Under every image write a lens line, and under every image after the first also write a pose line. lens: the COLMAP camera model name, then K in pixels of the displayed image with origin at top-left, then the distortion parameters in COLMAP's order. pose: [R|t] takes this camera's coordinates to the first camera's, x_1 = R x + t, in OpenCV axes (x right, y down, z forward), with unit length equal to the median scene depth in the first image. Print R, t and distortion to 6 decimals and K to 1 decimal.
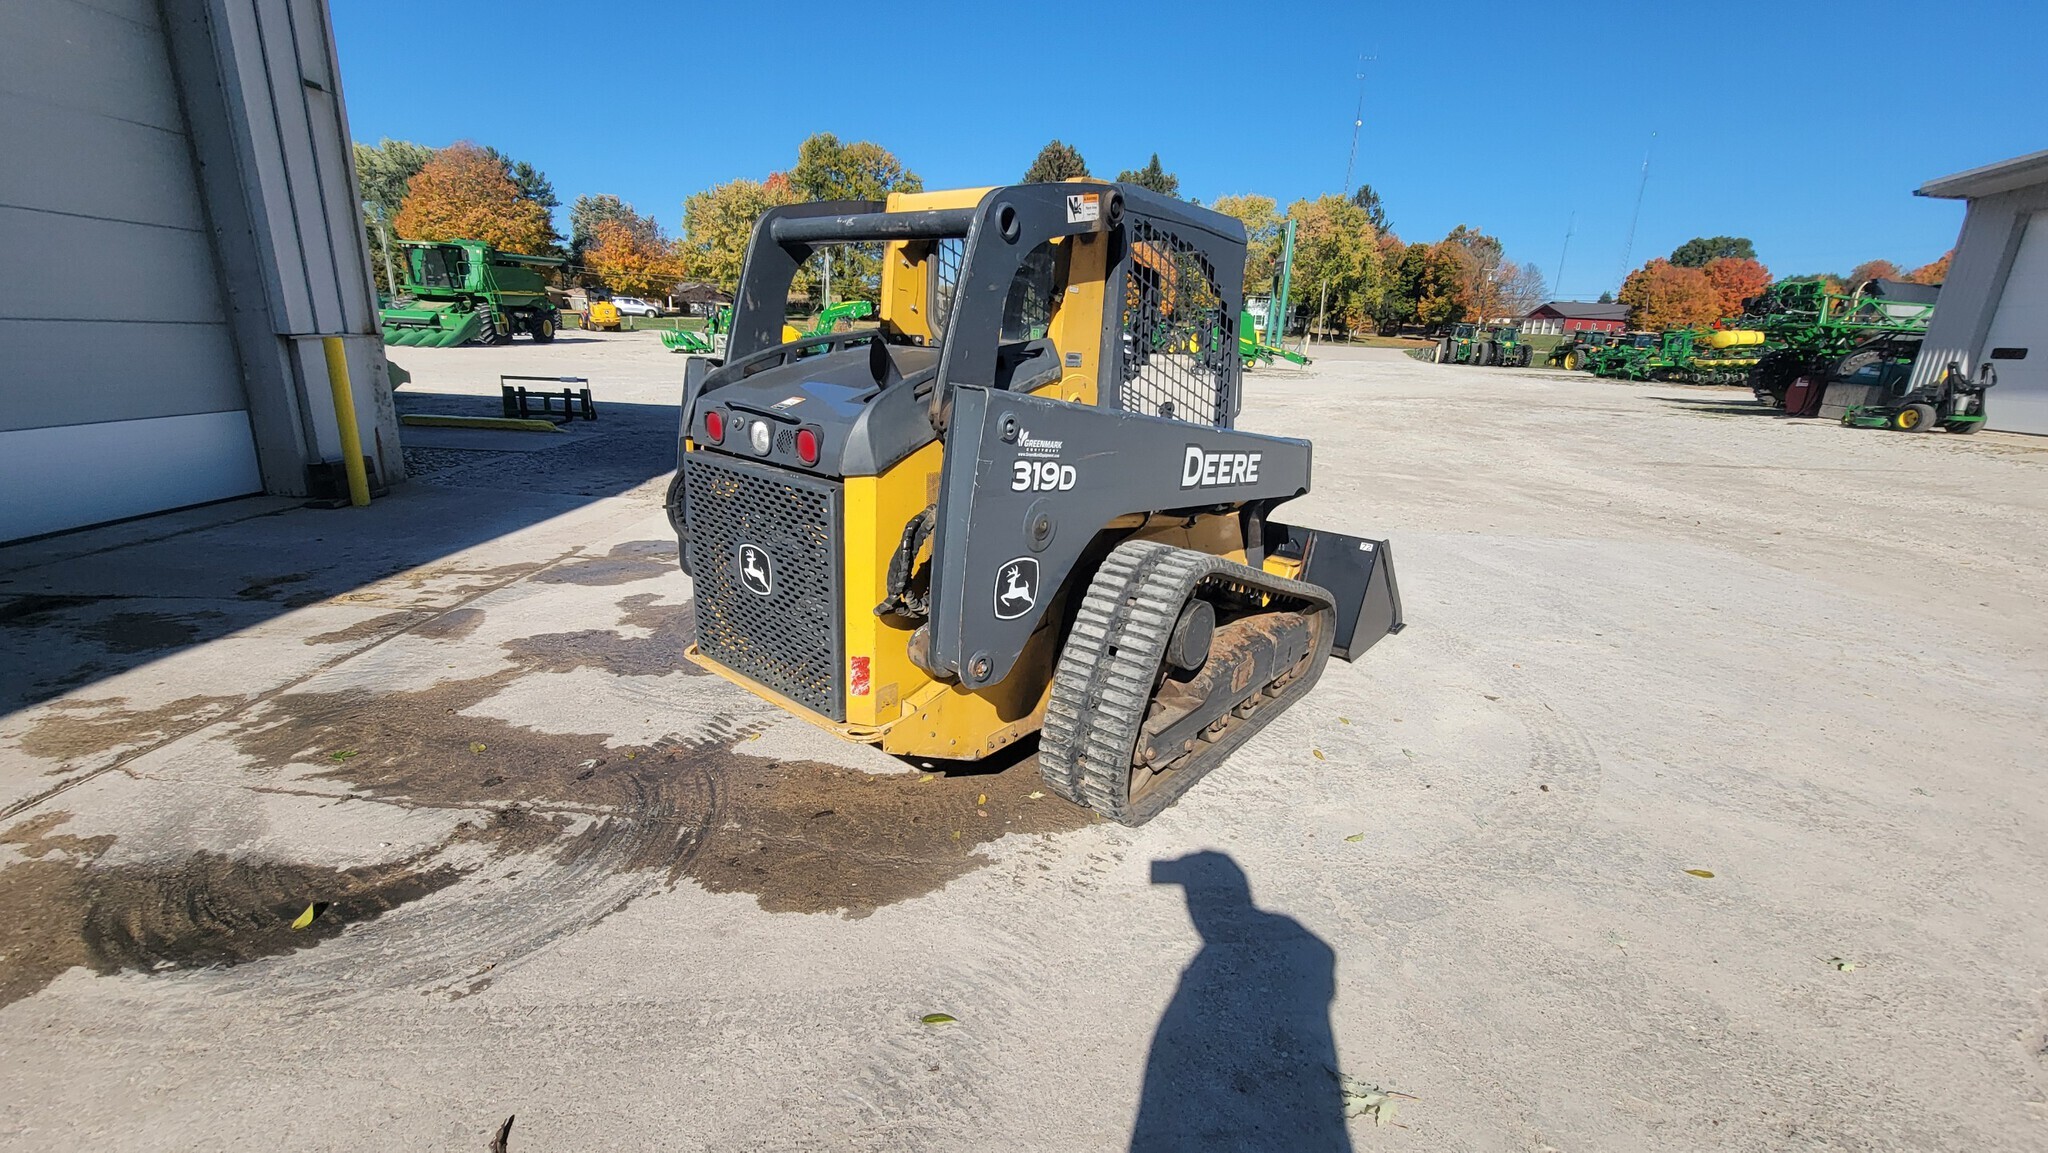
lens RADIAL K [[837.2, 0, 1021.4], [0, 837.2, 586.6], [0, 0, 1]] dist [-0.007949, 0.000042]
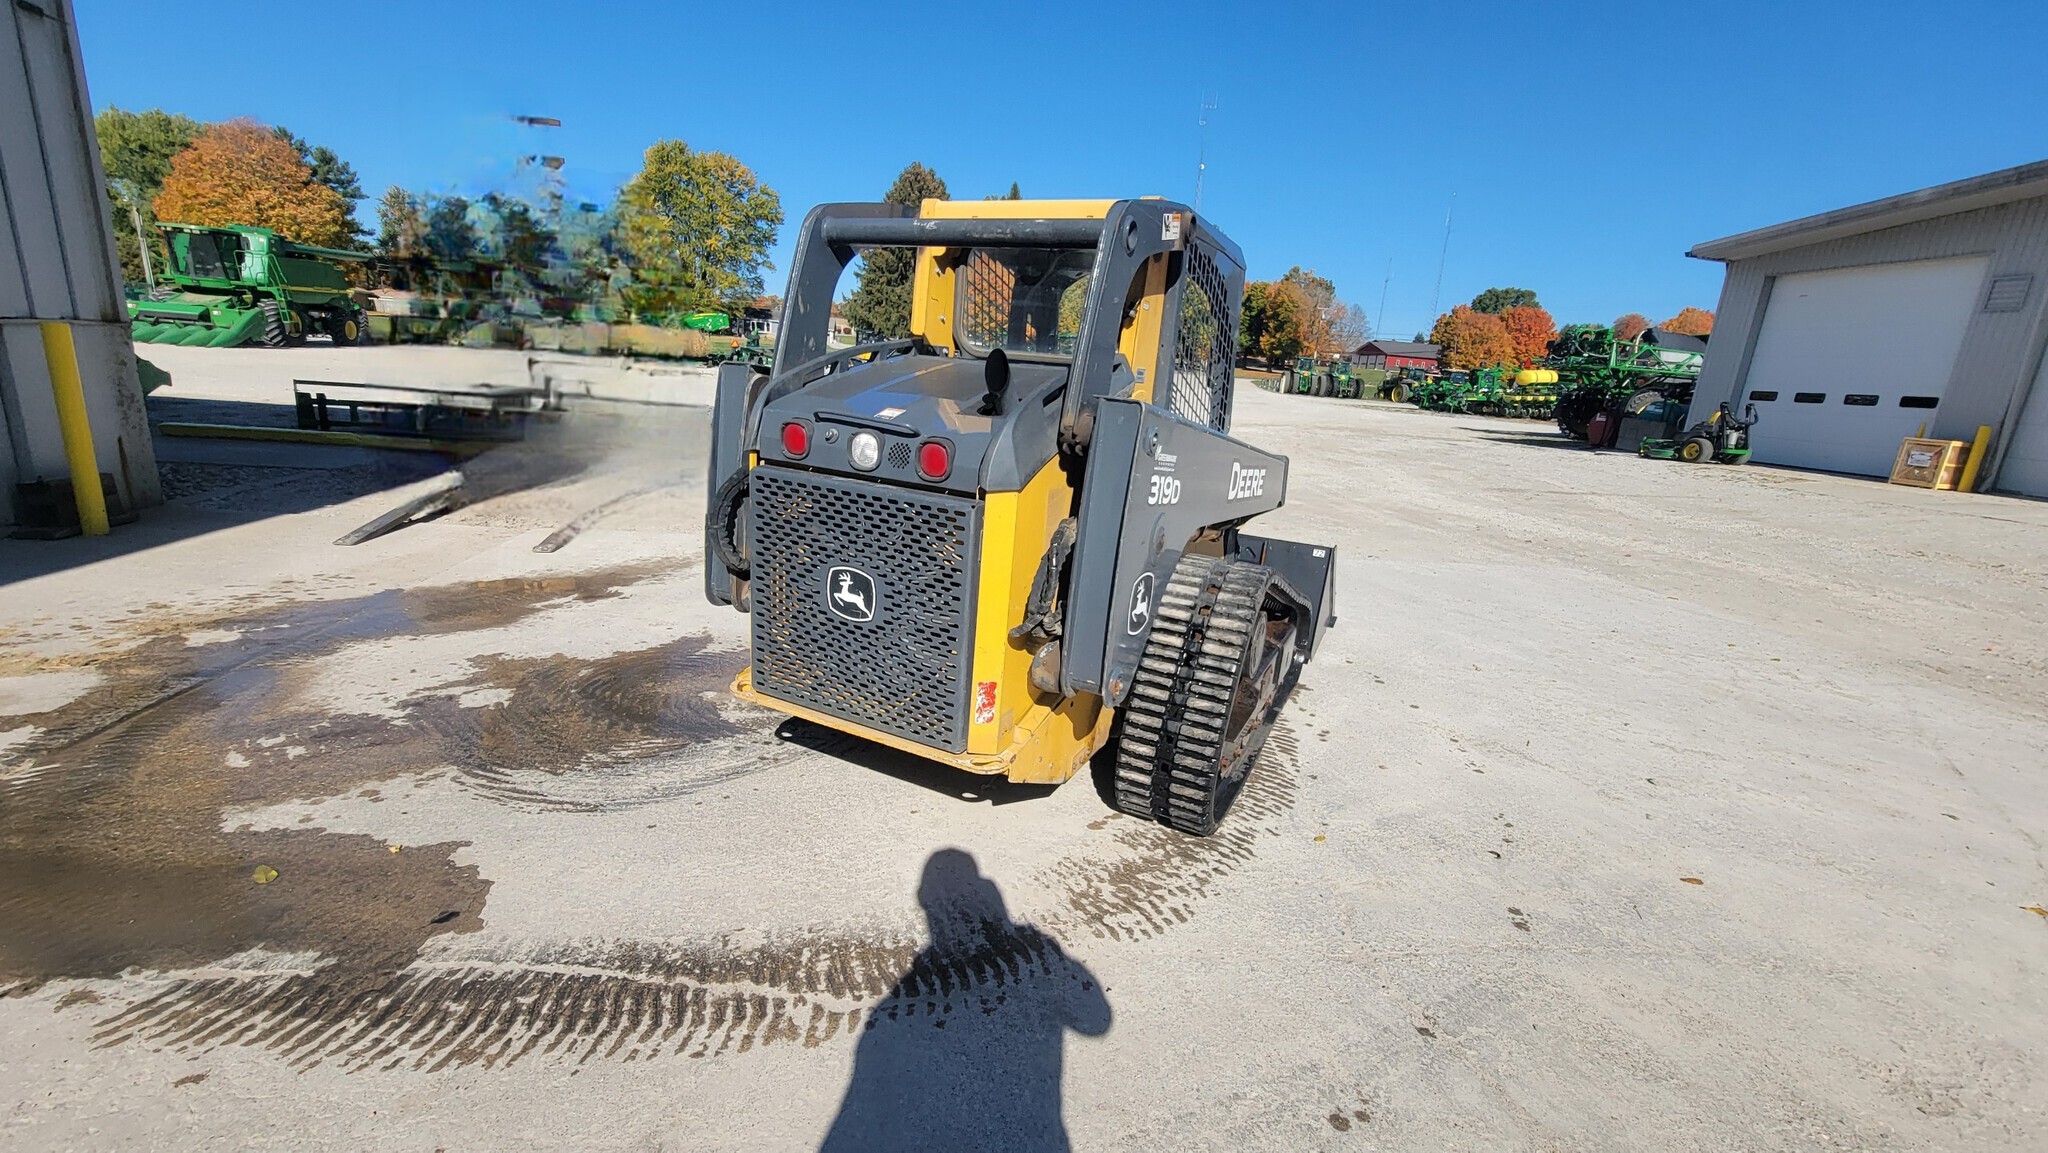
lens RADIAL K [[838.0, 0, 1021.0], [0, 838.0, 582.4], [0, 0, 1]] dist [-0.003191, 0.000352]
pose [[0.986690, -0.011136, 0.162229, -0.011127], [0.015911, 0.999477, -0.028166, -0.000053], [-0.161831, 0.030373, 0.986351, 0.002207]]
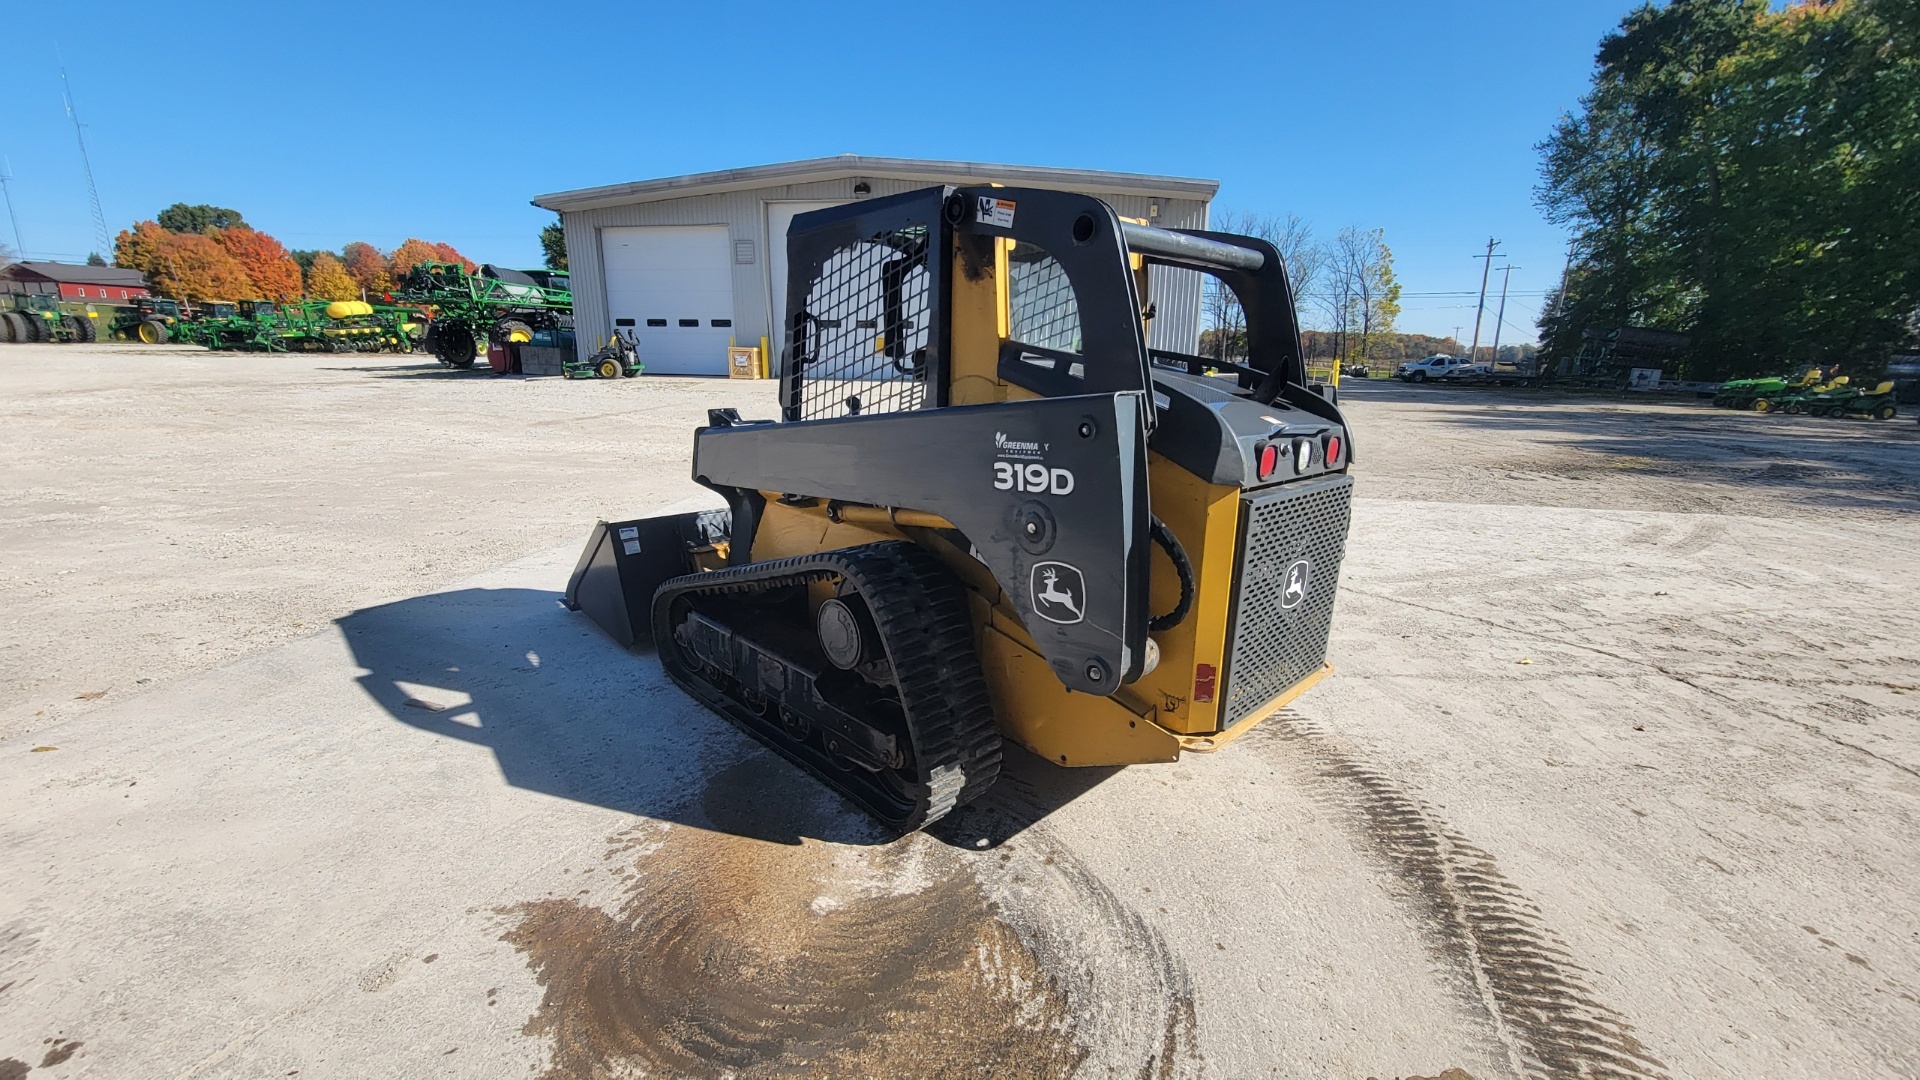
lens RADIAL K [[785.7, 0, 957.2], [0, 785.7, 545.6], [0, 0, 1]] dist [-0.003191, 0.000352]
pose [[0.164750, -0.279886, 0.945791, -0.054873], [0.273770, 0.934193, 0.228765, -0.017279], [-0.947580, 0.221240, 0.230533, 0.049982]]
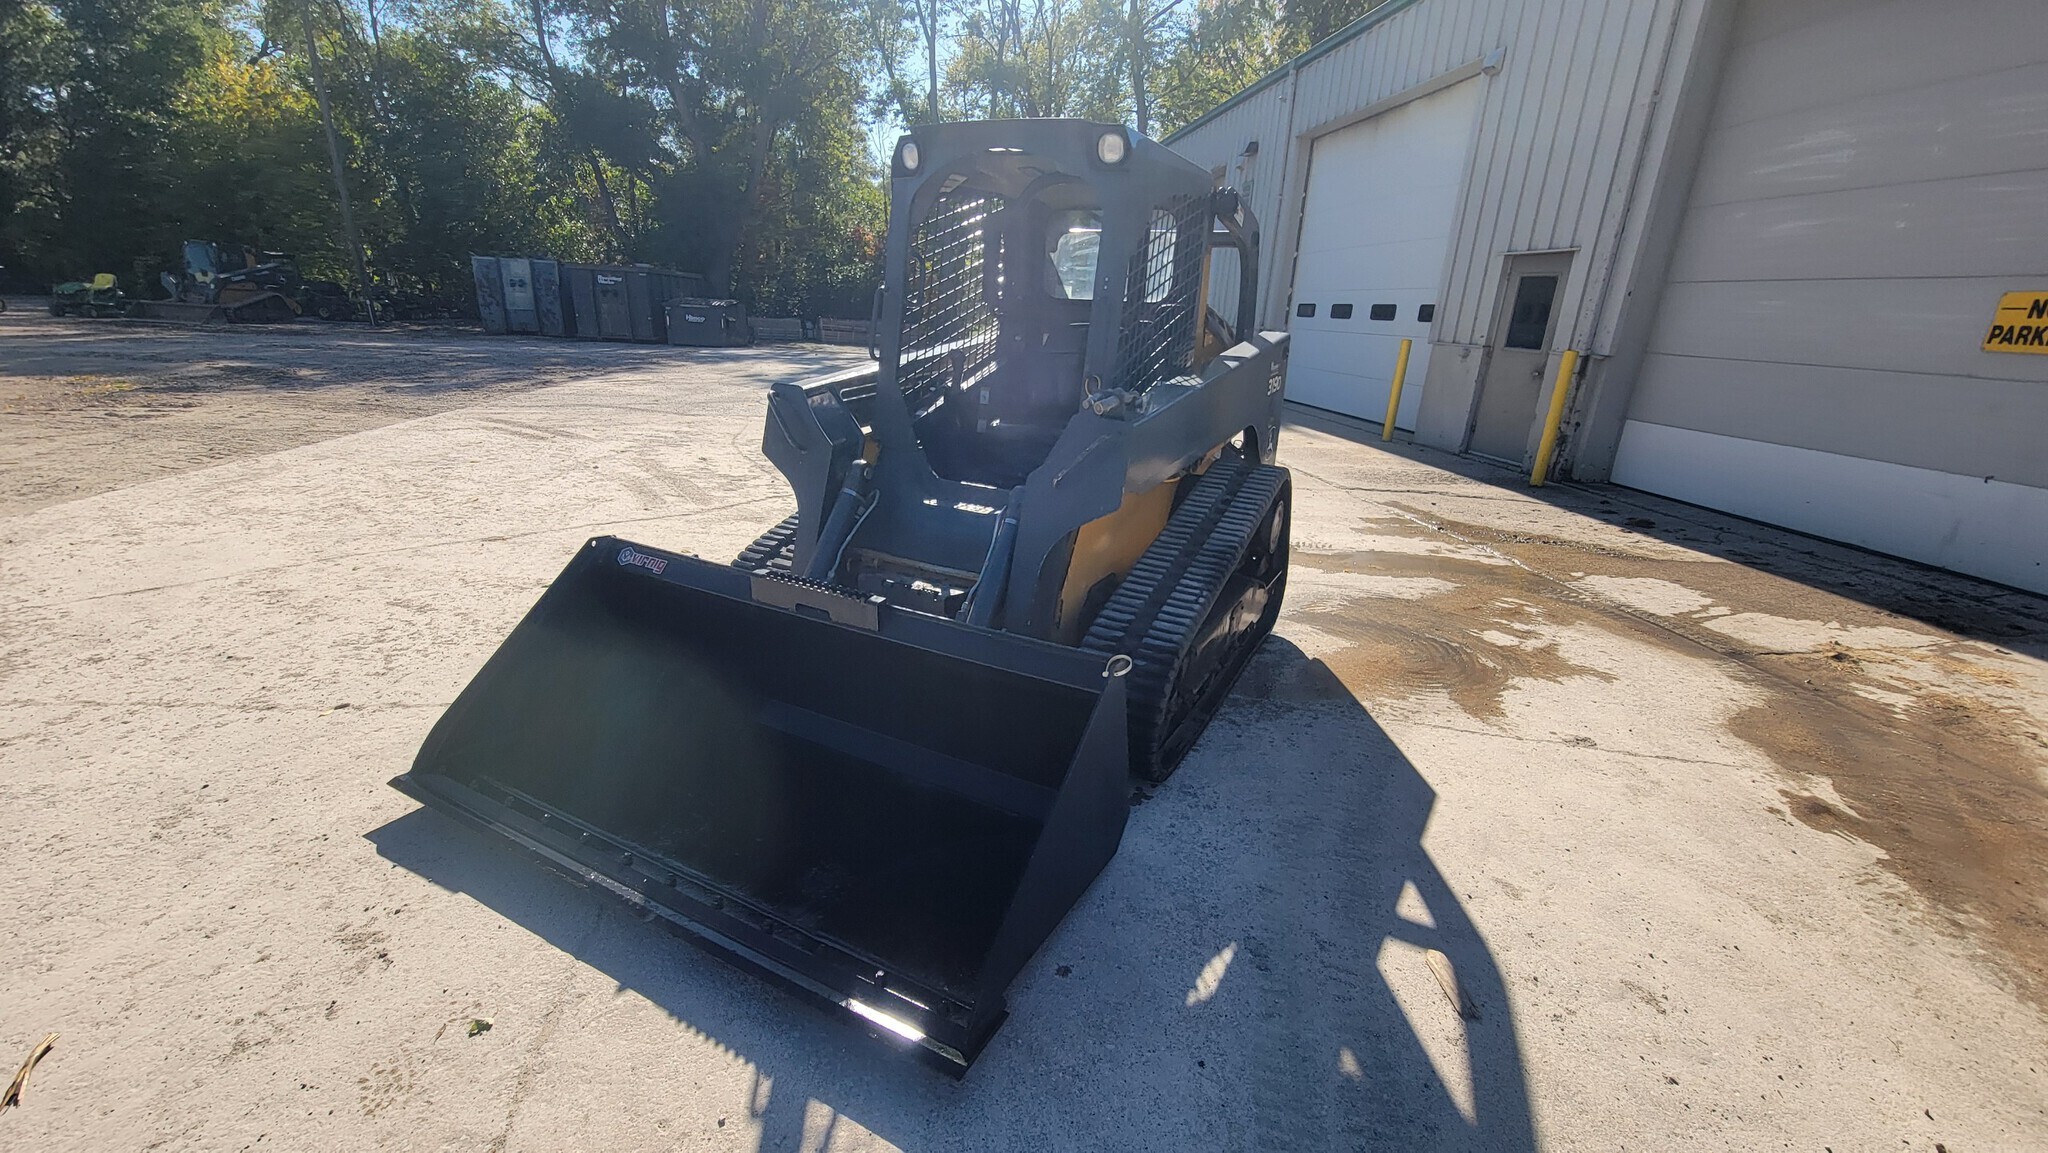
lens RADIAL K [[837.2, 0, 1021.4], [0, 837.2, 586.6], [0, 0, 1]] dist [-0.007949, 0.000042]
pose [[-0.984257, -0.043981, -0.171185, 0.015408], [-0.134294, 0.815779, 0.562557, -0.034014], [0.114907, 0.576690, -0.808842, 0.120737]]
